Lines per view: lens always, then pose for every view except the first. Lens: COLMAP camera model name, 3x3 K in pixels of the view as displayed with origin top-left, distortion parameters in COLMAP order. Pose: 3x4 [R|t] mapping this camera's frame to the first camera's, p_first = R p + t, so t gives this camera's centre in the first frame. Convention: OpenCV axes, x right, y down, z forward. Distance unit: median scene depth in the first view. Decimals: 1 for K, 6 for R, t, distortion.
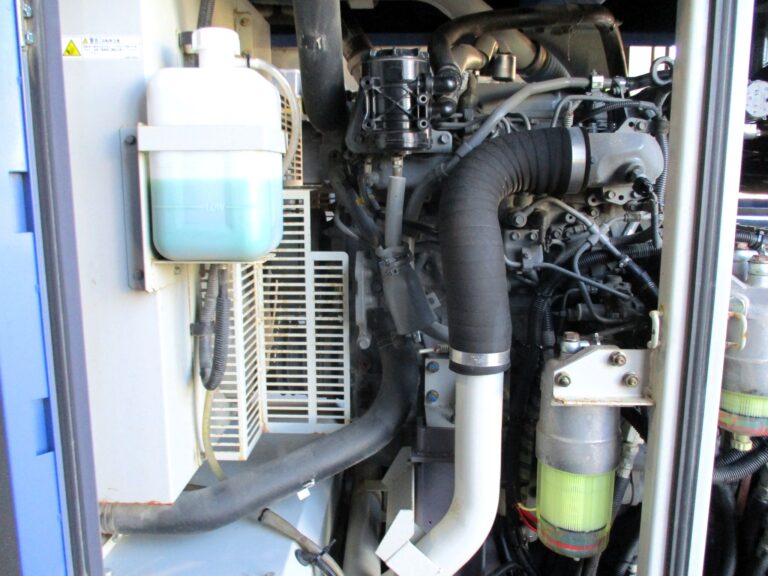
lens RADIAL K [[639.5, 0, 383.4], [0, 639.5, 293.7], [0, 0, 1]] dist [-0.033163, 0.014369]
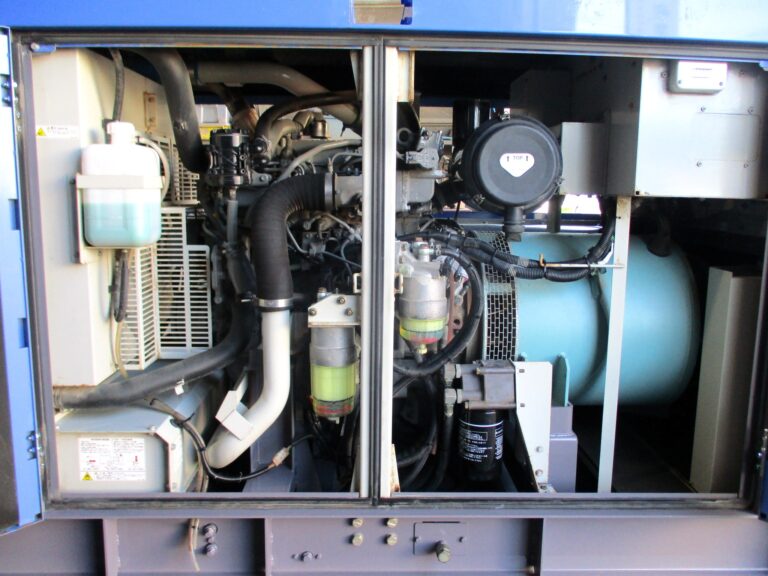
lens RADIAL K [[639.5, 0, 384.7], [0, 639.5, 284.5], [0, 0, 1]] dist [-0.033163, 0.014369]
pose [[0.998042, -0.002838, 0.062490, 0.340810], [0.004898, 0.999449, -0.032838, 0.106754], [-0.062362, 0.033079, 0.997505, -0.774228]]
